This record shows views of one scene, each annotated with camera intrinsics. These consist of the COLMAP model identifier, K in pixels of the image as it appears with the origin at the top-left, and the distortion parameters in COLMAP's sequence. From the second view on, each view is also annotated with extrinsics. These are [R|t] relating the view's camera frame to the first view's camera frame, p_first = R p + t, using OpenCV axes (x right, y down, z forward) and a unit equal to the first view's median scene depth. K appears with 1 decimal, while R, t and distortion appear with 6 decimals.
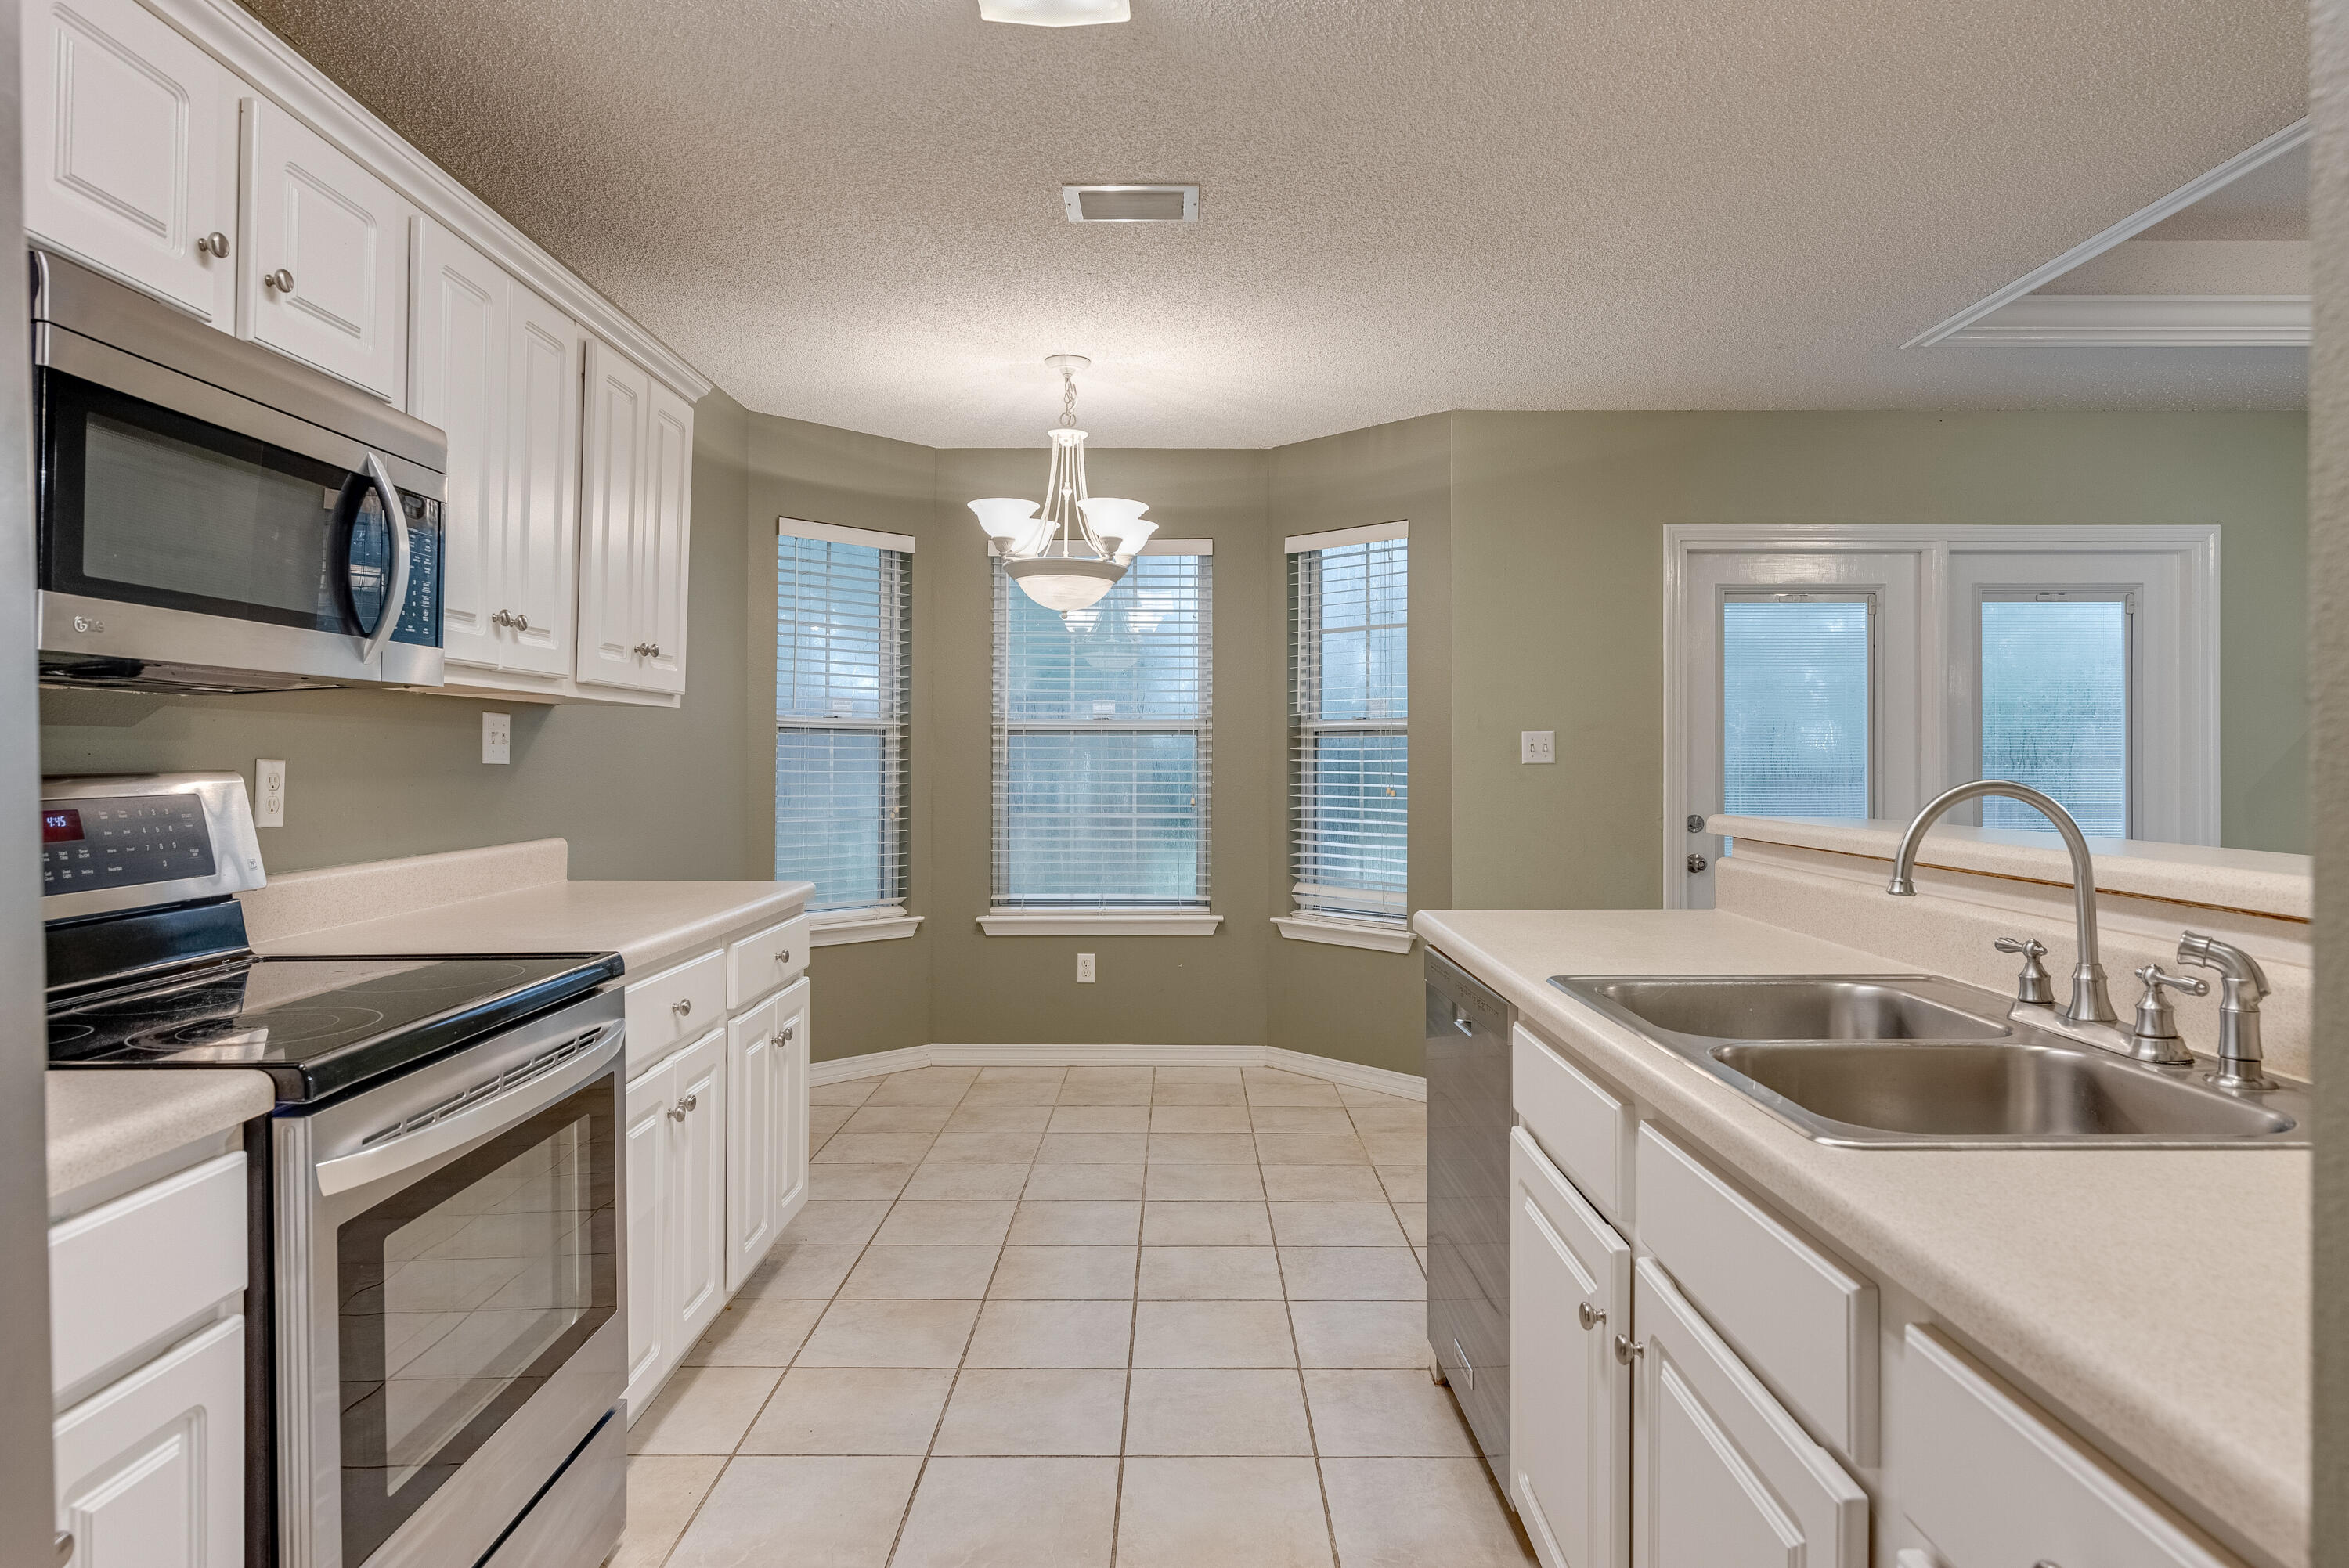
lens RADIAL K [[1380.4, 0, 1174.8], [0, 1380.4, 740.1], [0, 0, 1]] dist [-0.001883, -0.000543]
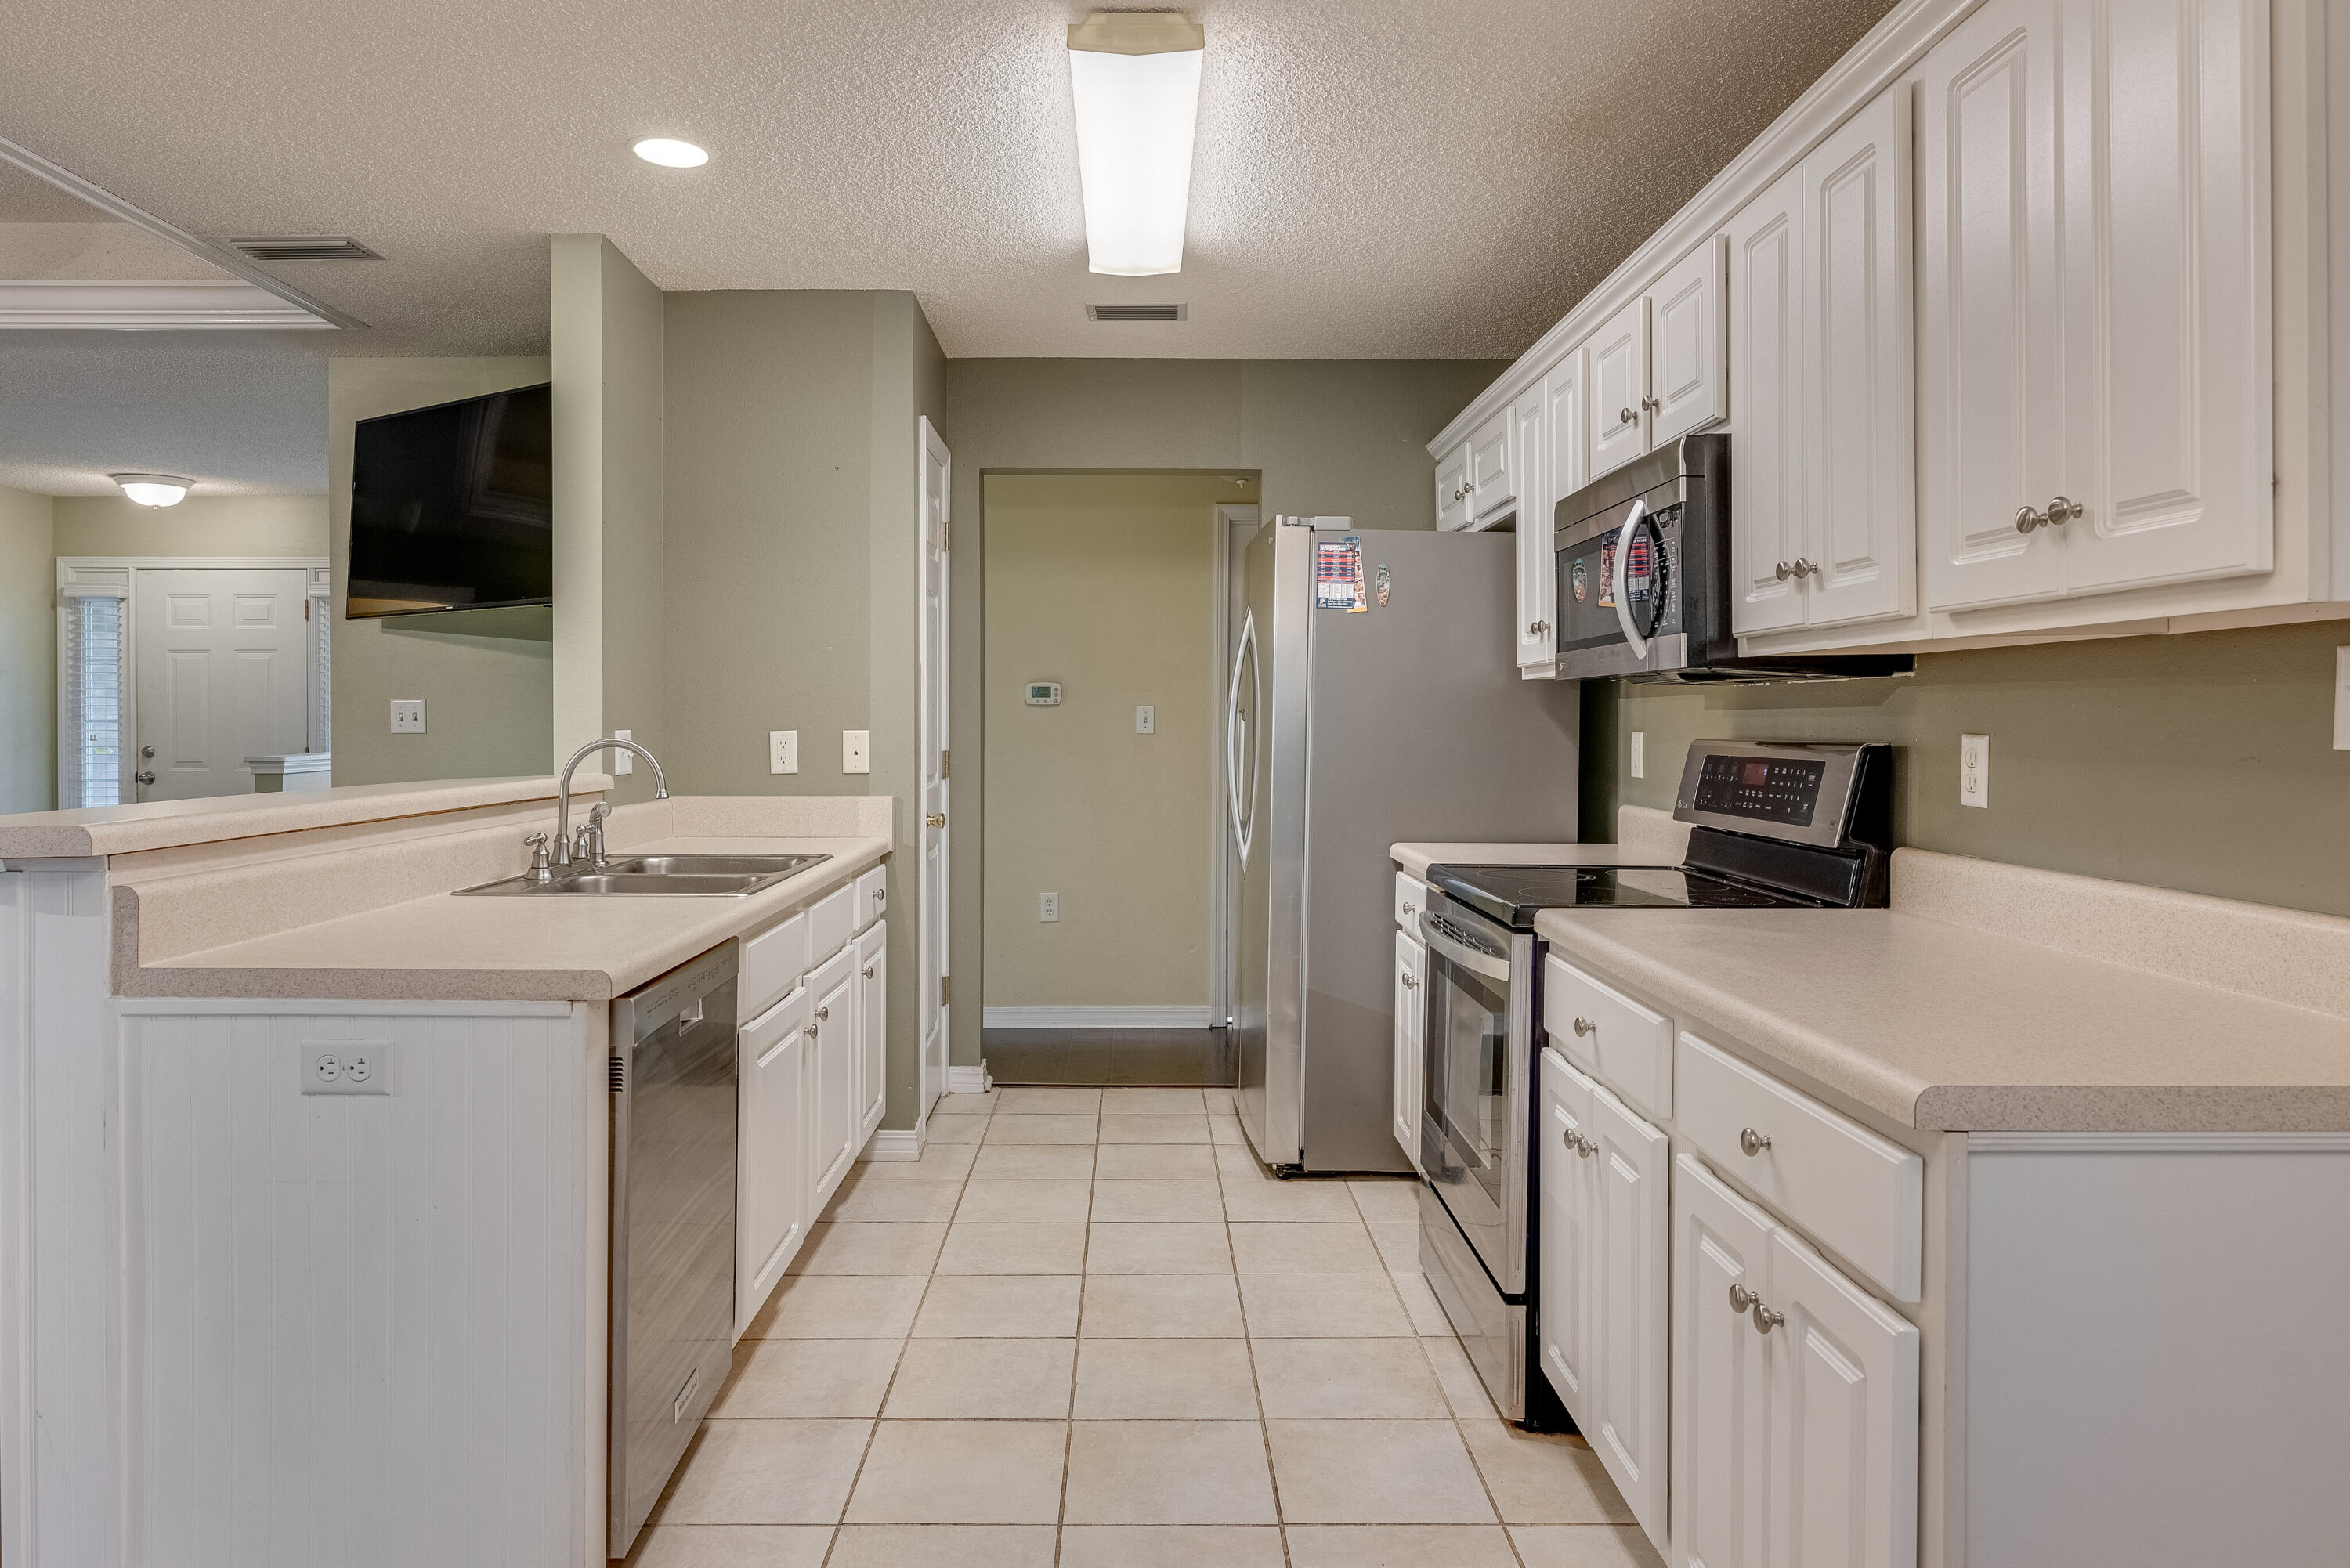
lens RADIAL K [[1450.2, 0, 1105.0], [0, 1450.2, 734.0], [0, 0, 1]] dist [0.008754, -0.002289]
pose [[-0.999957, -0.002582, 0.008912, -0.039603], [-0.002625, 0.999985, -0.004761, 0.009937], [-0.008899, -0.004784, -0.999949, 1.041346]]
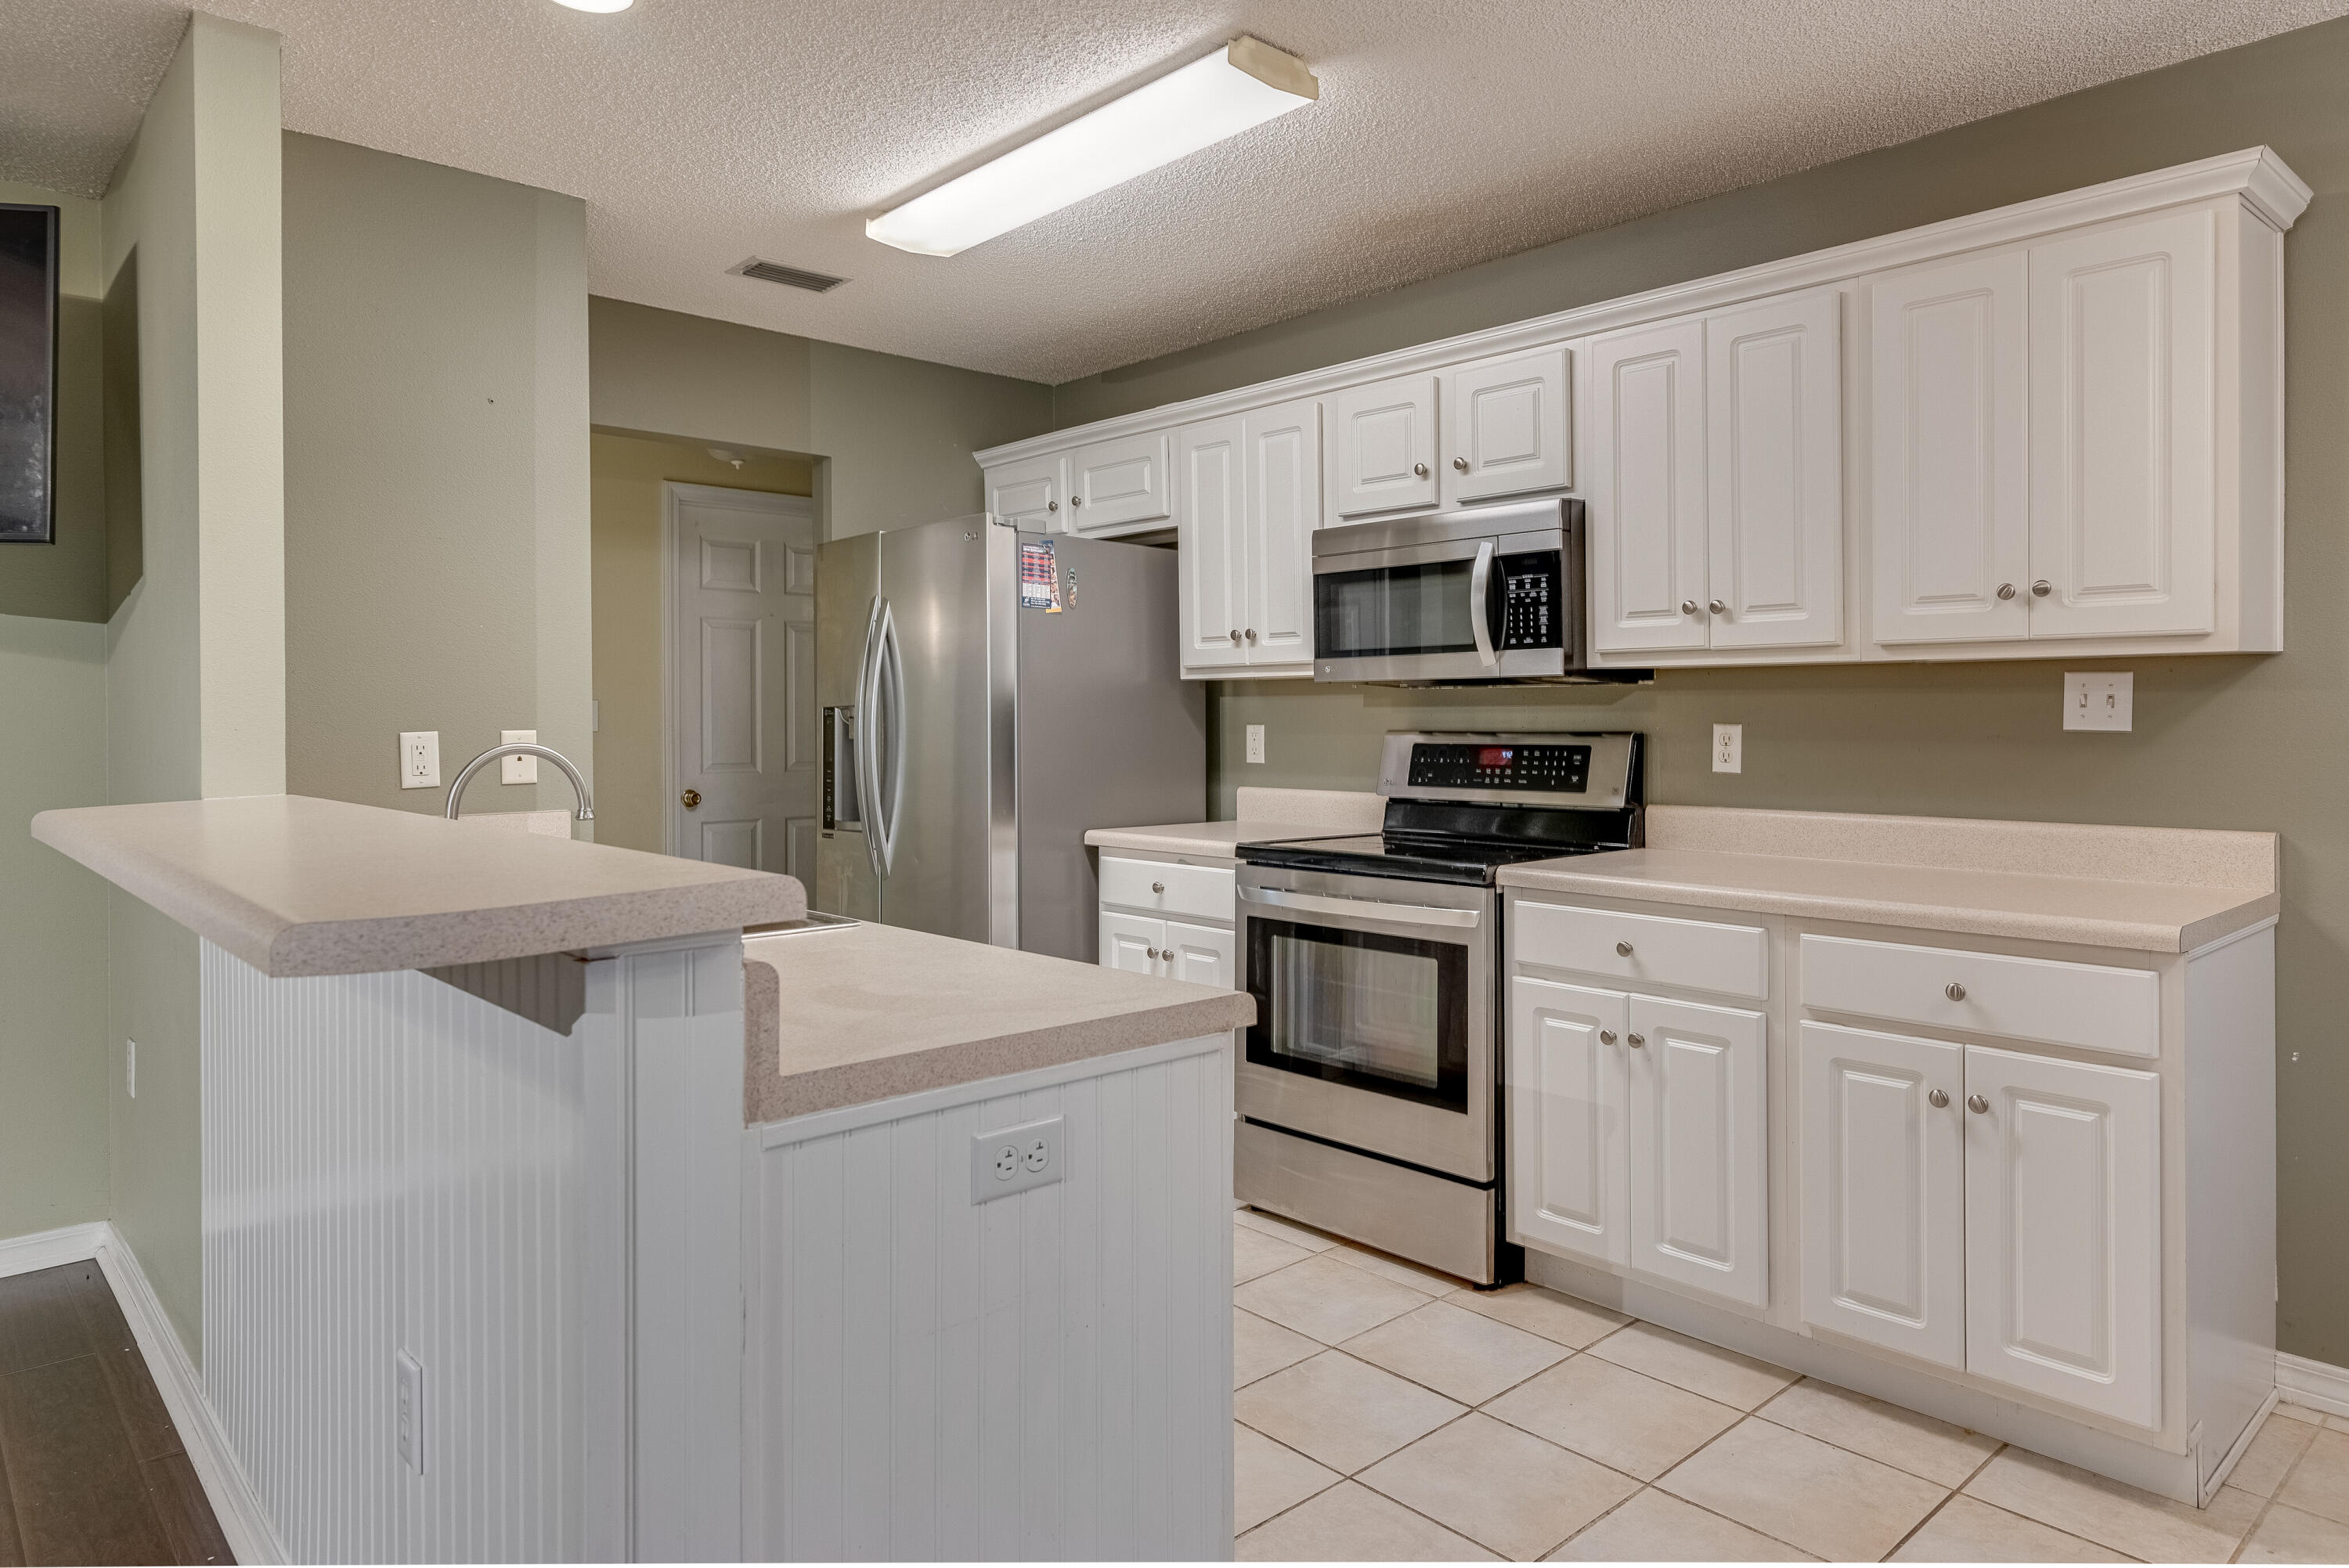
lens RADIAL K [[1449.5, 0, 1157.8], [0, 1449.5, 725.0], [0, 0, 1]] dist [0.008754, -0.002289]
pose [[-0.746888, 0.004855, -0.664932, 0.382770], [0.010398, 0.999936, -0.004378, 0.007631], [0.664869, -0.010184, -0.746891, 0.891045]]
